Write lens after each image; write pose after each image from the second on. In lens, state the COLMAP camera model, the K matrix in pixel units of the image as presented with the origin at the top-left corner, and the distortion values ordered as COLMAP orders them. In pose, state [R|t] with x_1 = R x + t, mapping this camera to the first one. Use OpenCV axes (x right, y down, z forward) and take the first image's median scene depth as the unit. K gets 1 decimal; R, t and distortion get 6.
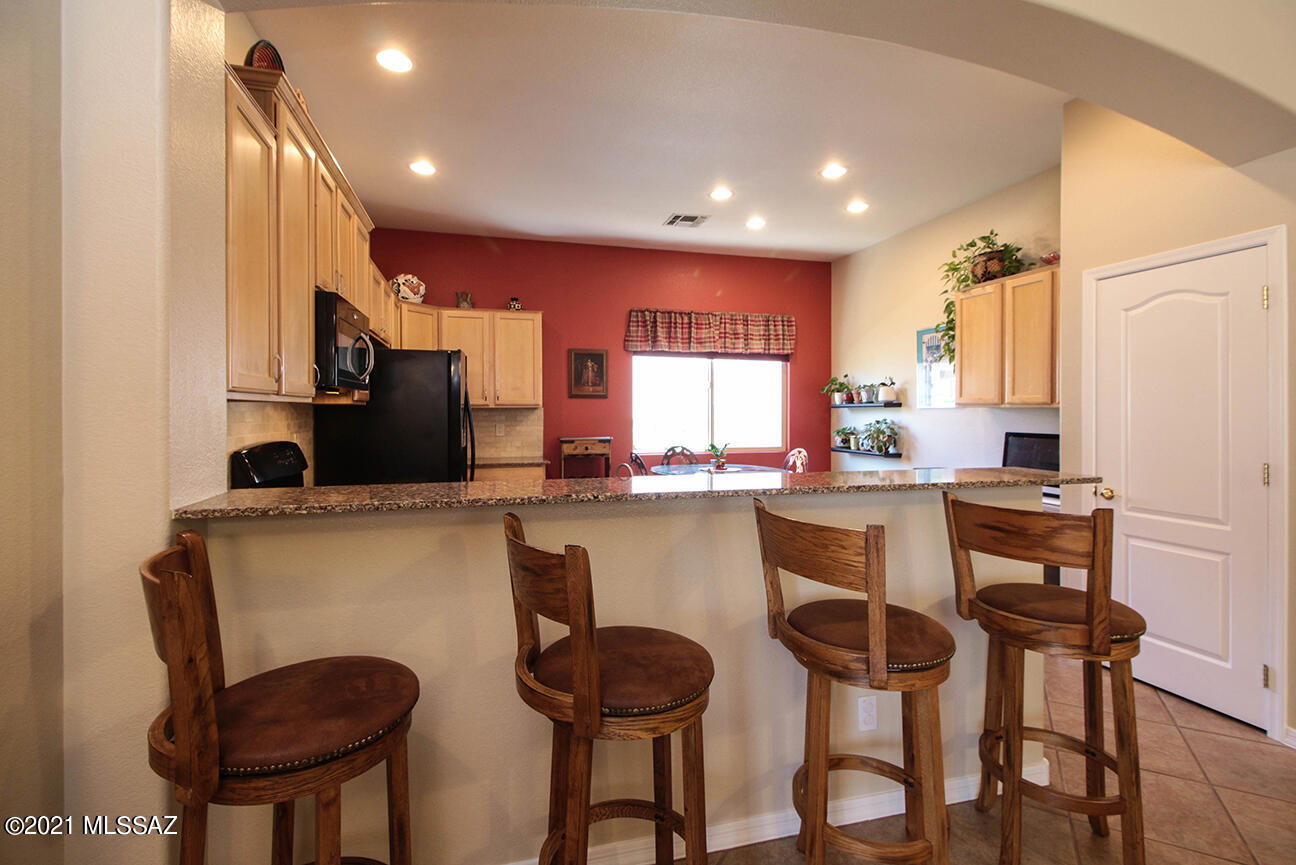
lens RADIAL K [[597.7, 0, 643.7], [0, 597.7, 410.9], [0, 0, 1]] dist [0.018583, -0.007955]
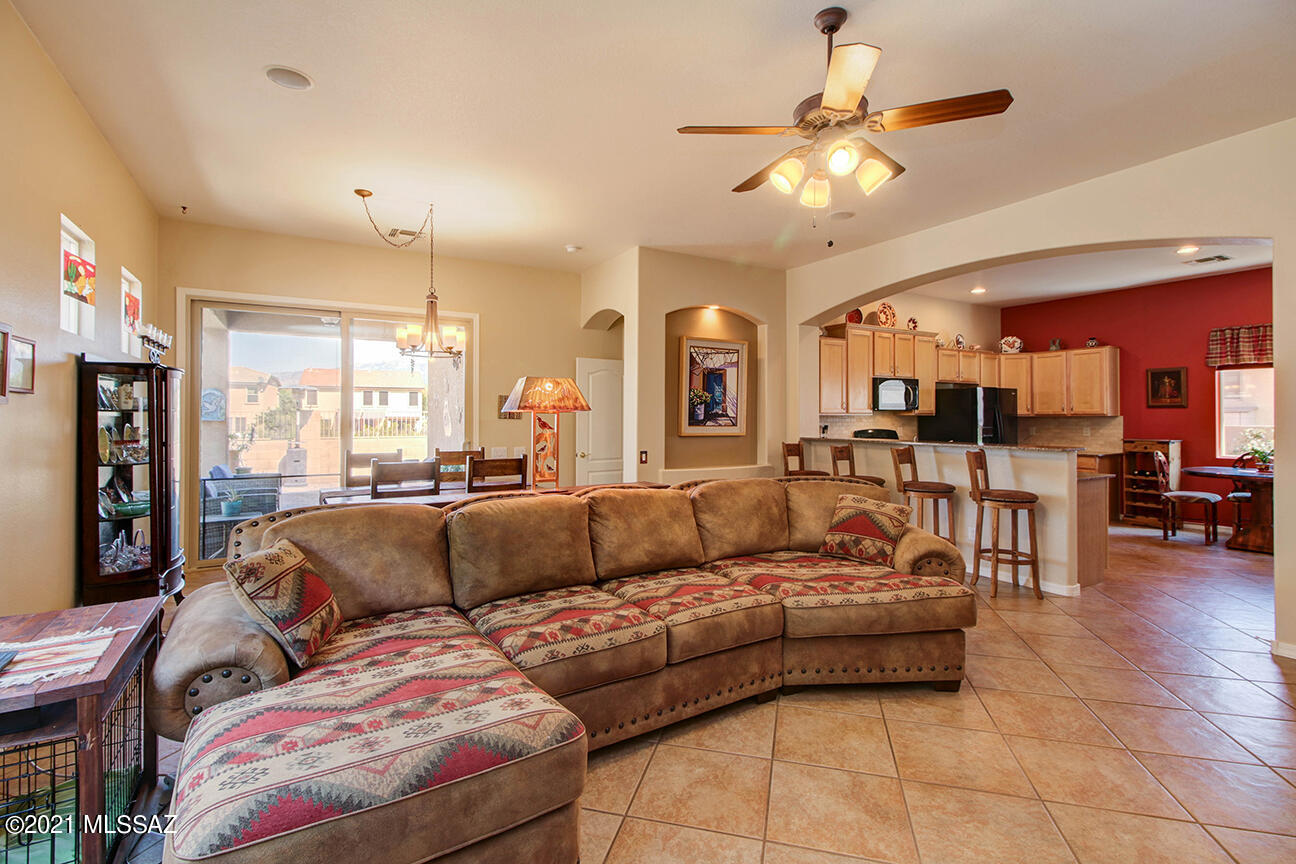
lens RADIAL K [[597.7, 0, 648.5], [0, 597.7, 407.7], [0, 0, 1]] dist [0.018583, -0.007955]
pose [[0.253622, -0.015765, -0.967175, 0.837343], [-0.000207, 0.999866, -0.016352, -0.001678], [0.967303, 0.004347, 0.253585, -0.343214]]
